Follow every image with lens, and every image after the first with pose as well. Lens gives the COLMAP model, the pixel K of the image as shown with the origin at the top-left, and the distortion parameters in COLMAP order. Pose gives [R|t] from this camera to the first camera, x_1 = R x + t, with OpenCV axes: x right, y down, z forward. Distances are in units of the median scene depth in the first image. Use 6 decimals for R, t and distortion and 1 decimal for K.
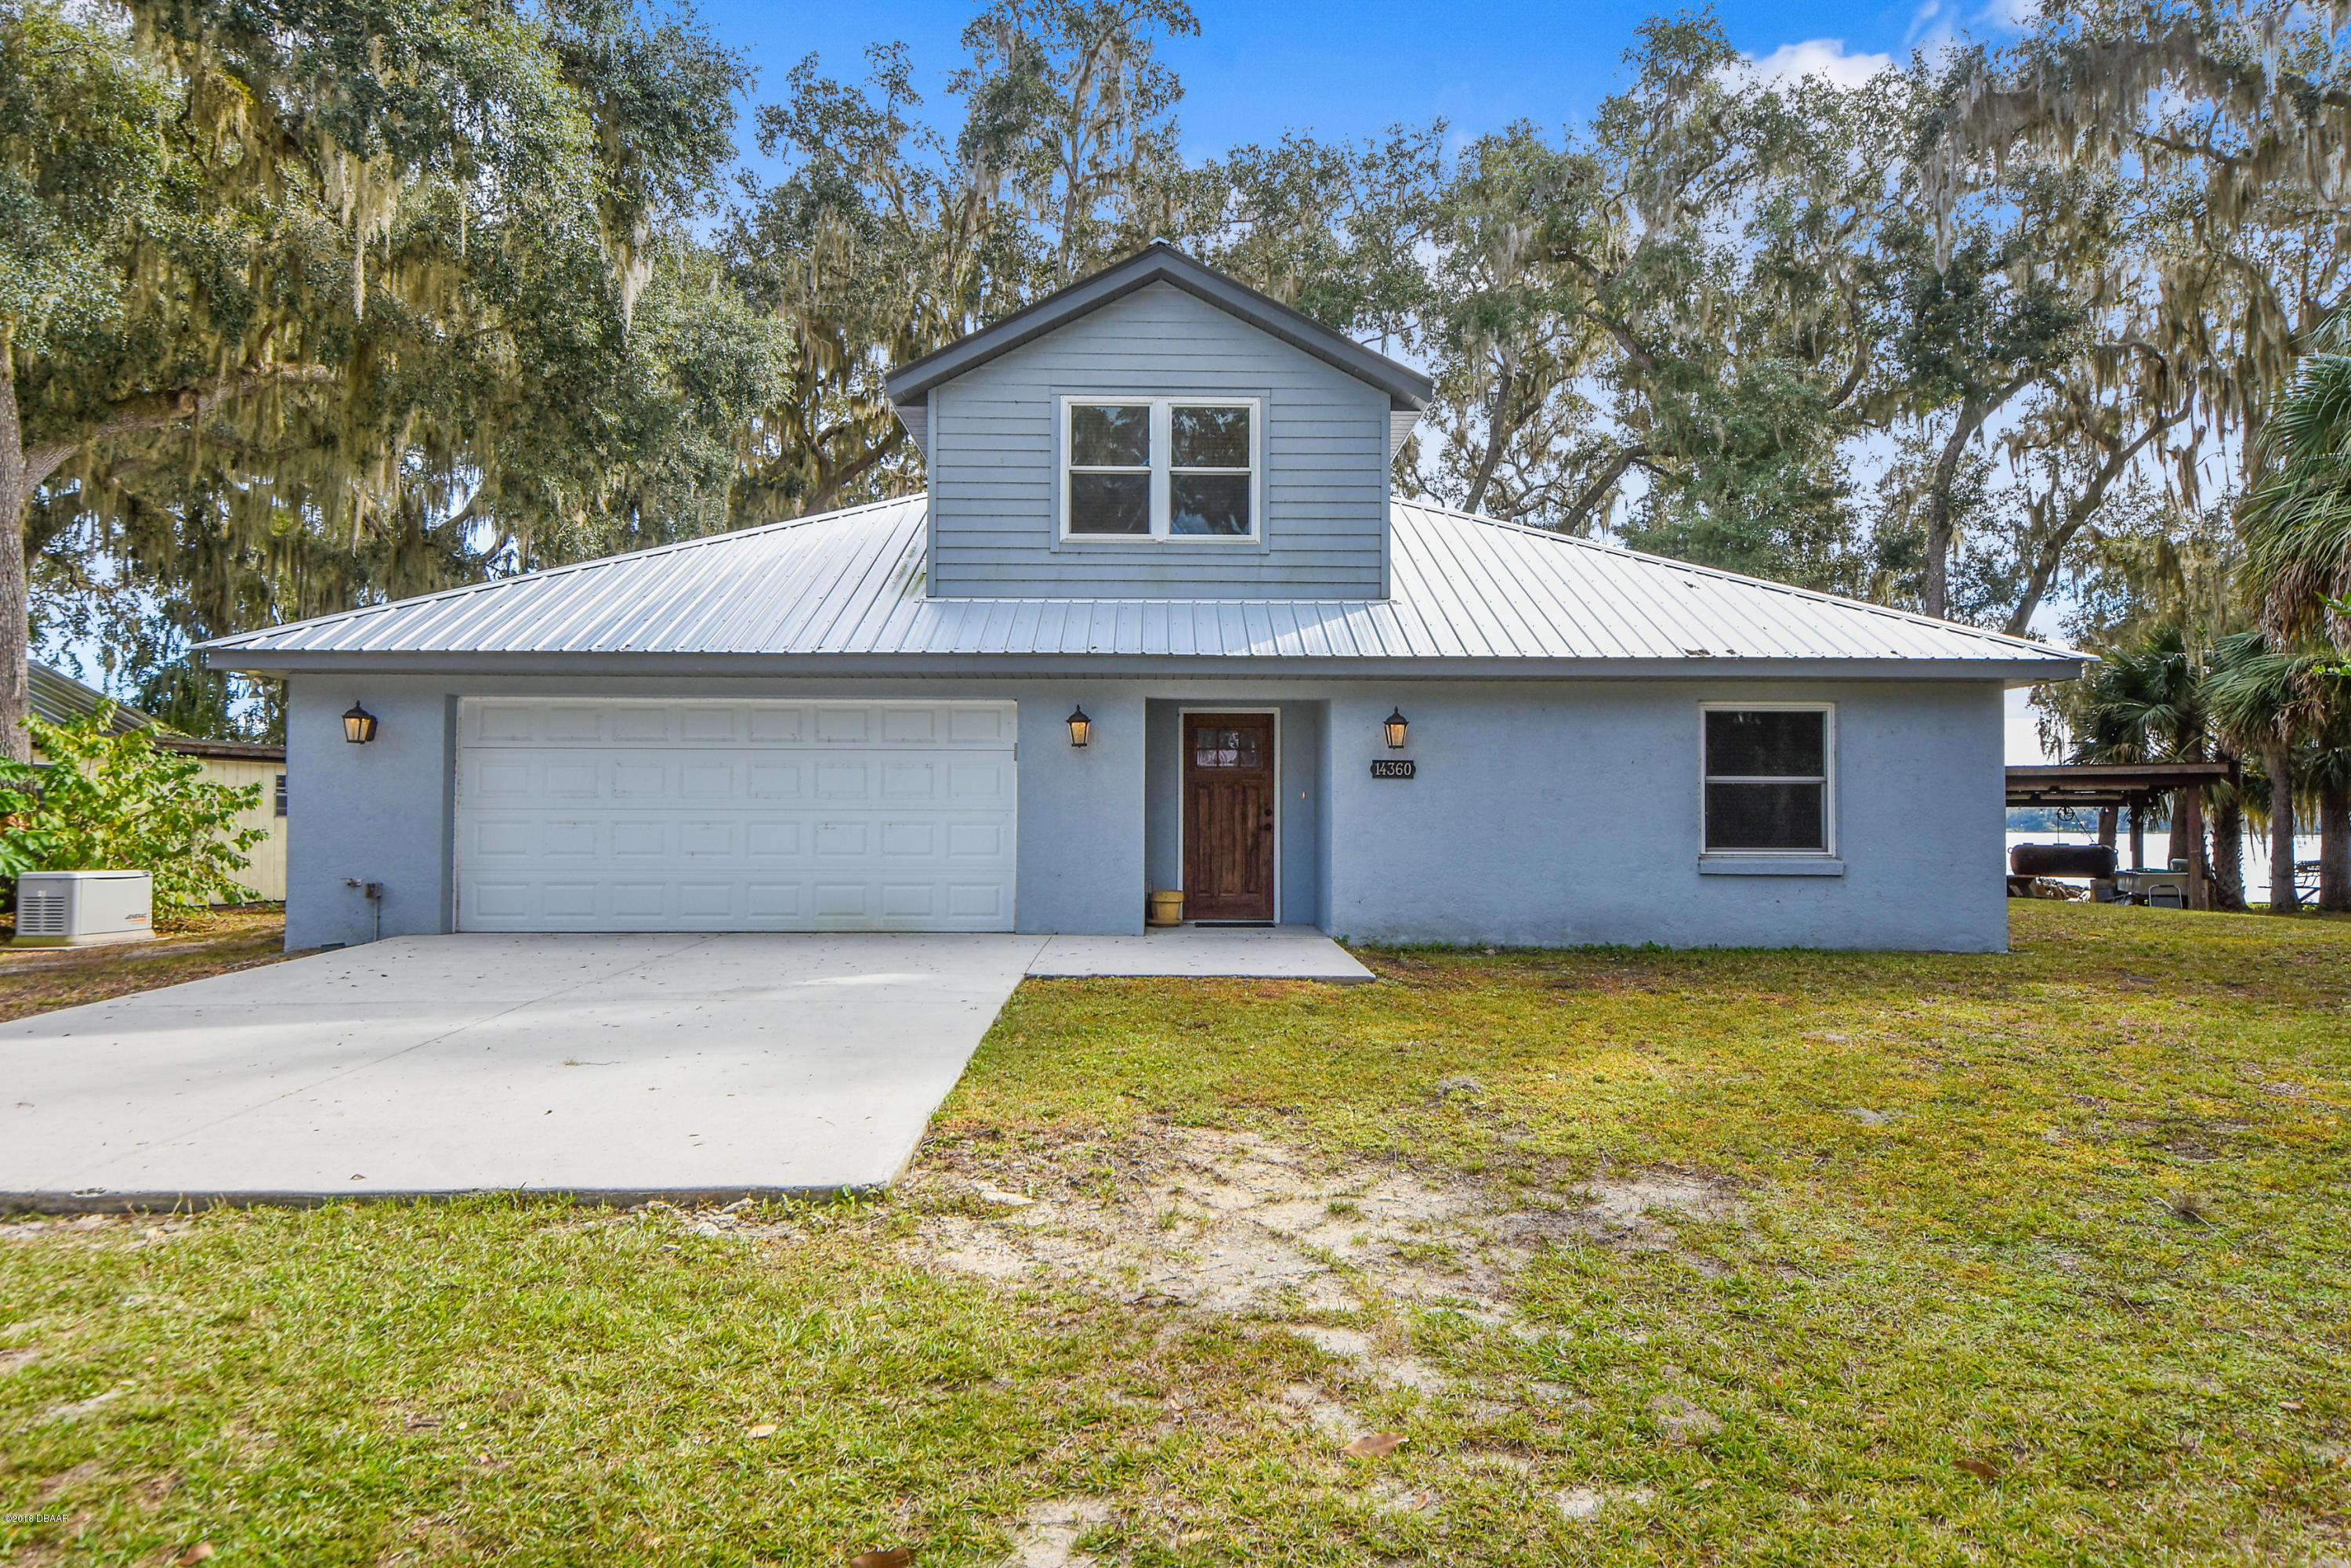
lens RADIAL K [[1397.0, 0, 1175.8], [0, 1397.0, 797.1], [0, 0, 1]] dist [0.002008, 0.000340]
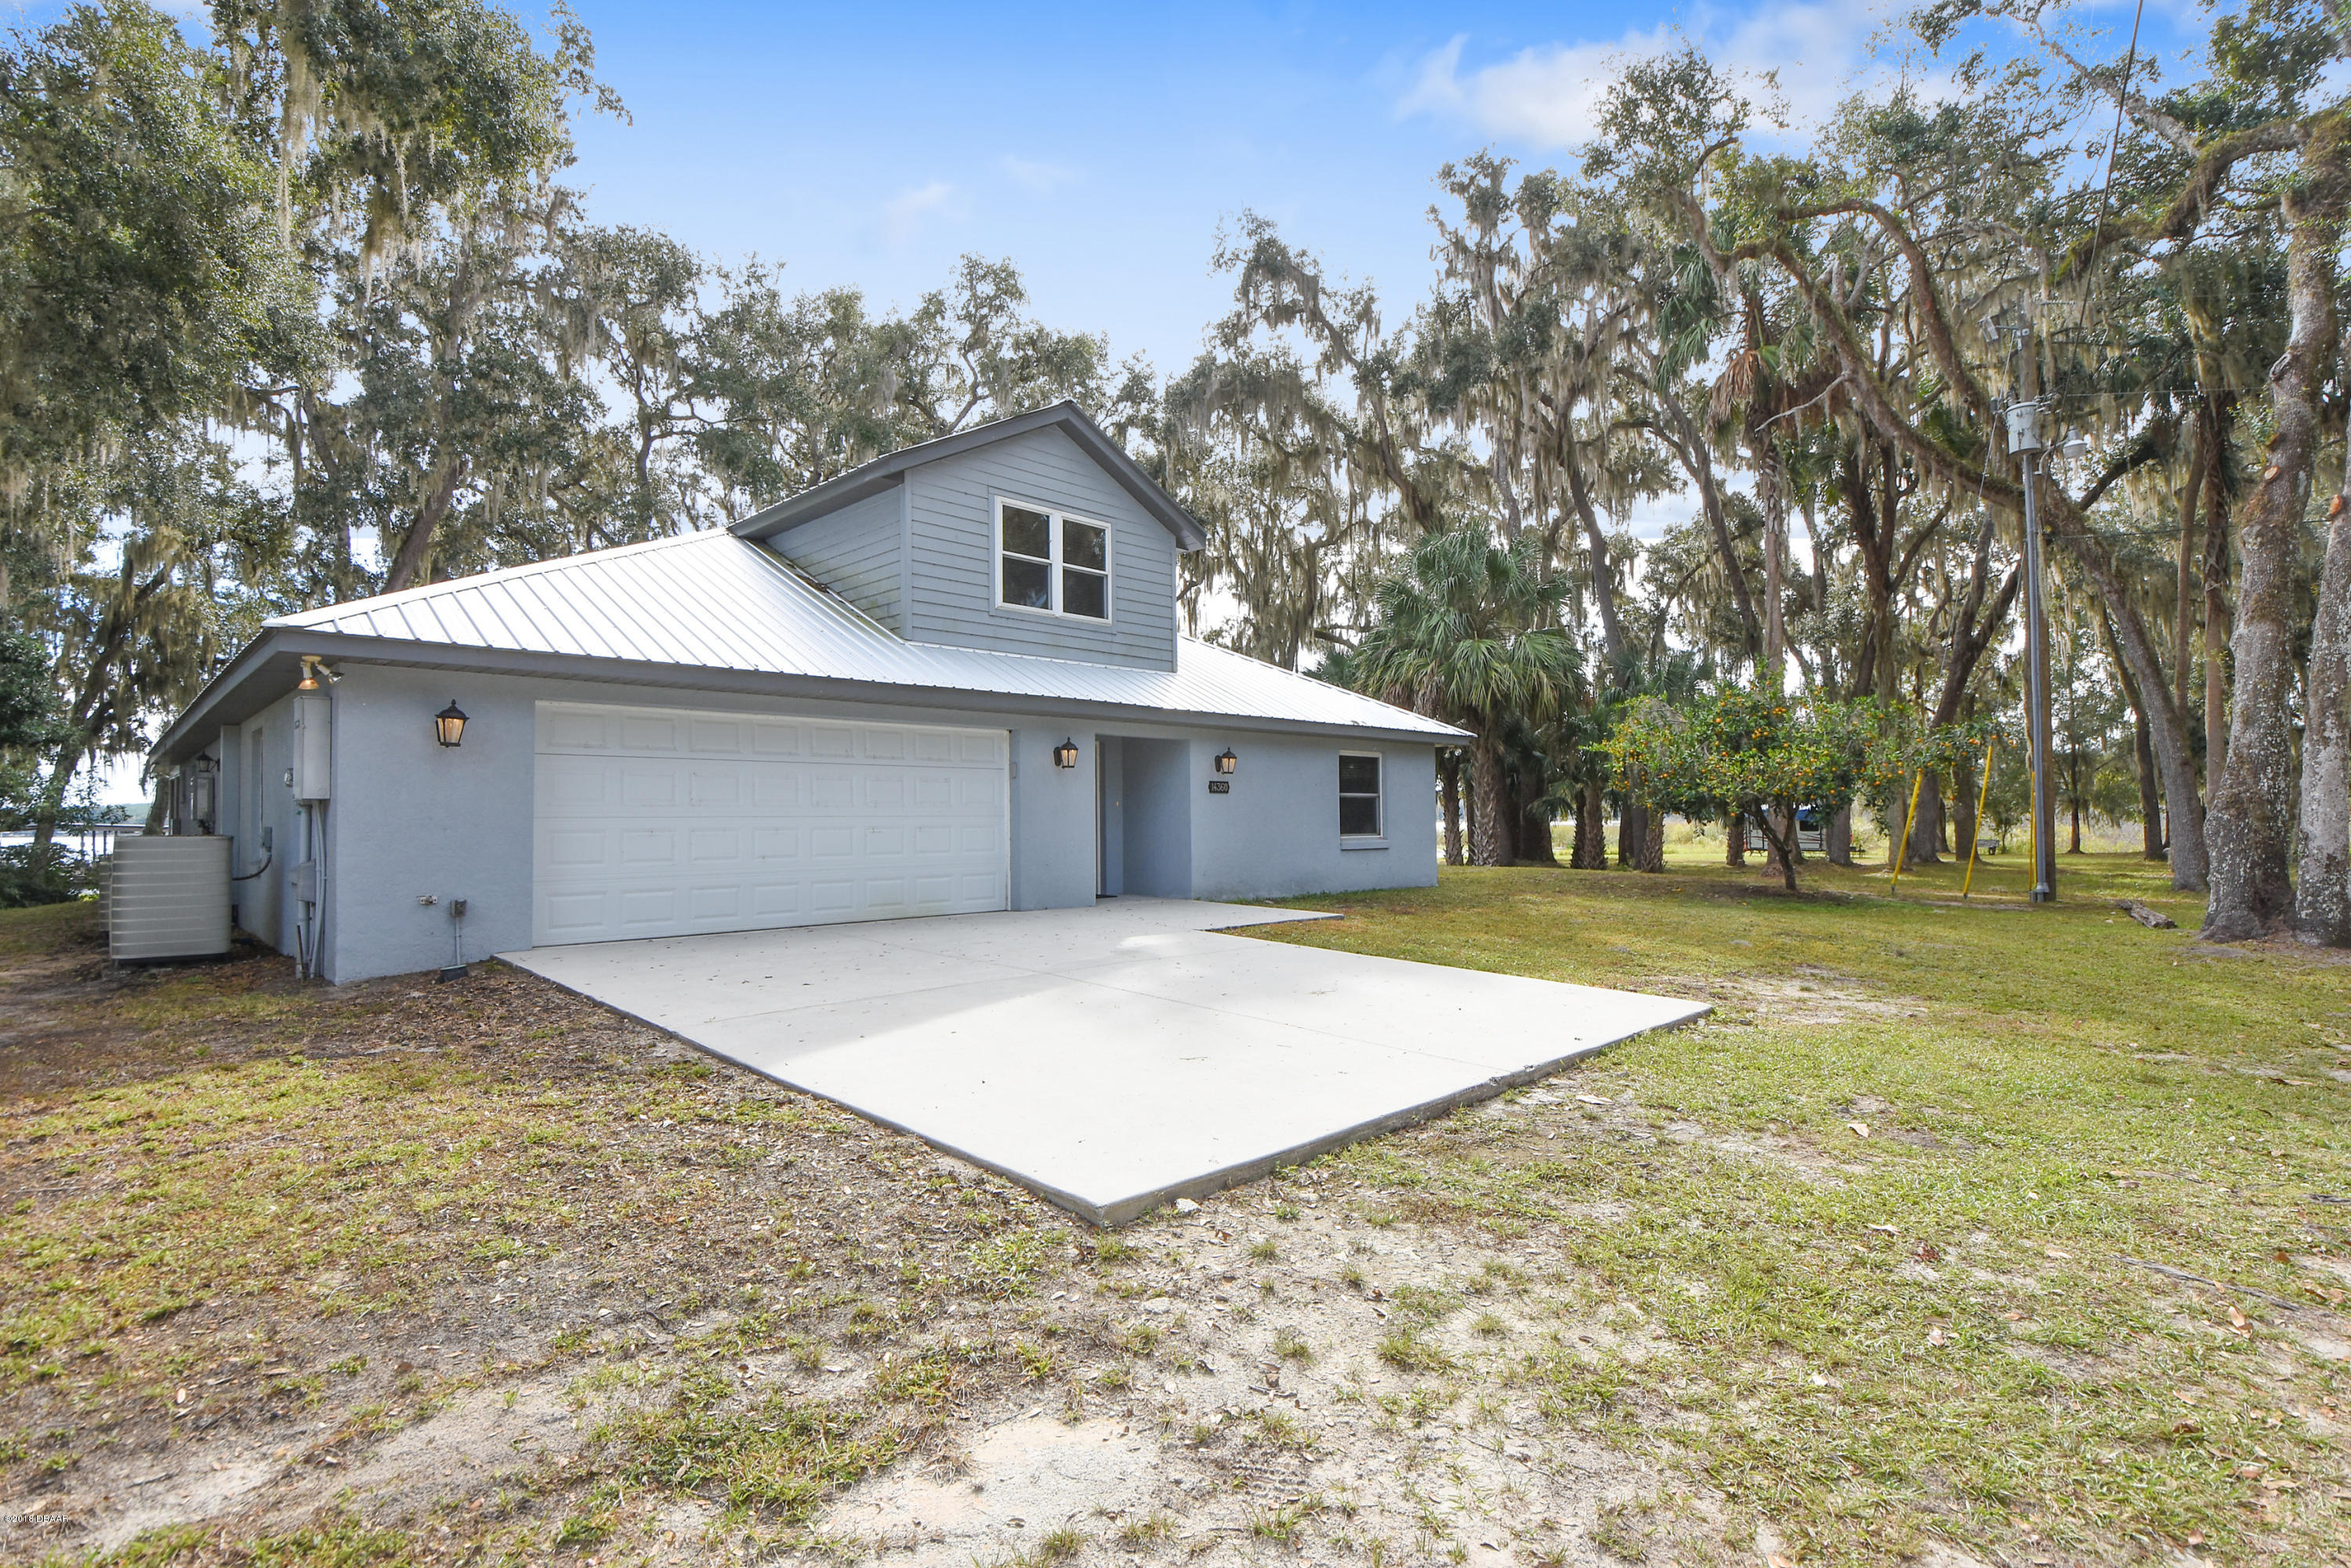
lens RADIAL K [[1067.3, 0, 1175.7], [0, 1067.3, 774.4], [0, 0, 1]] dist [-0.001315, -0.000066]
pose [[0.738950, 0.019729, 0.673472, -0.623541], [-0.011188, 0.999793, -0.017013, -0.012511], [-0.673668, 0.005037, 0.739017, 0.154069]]
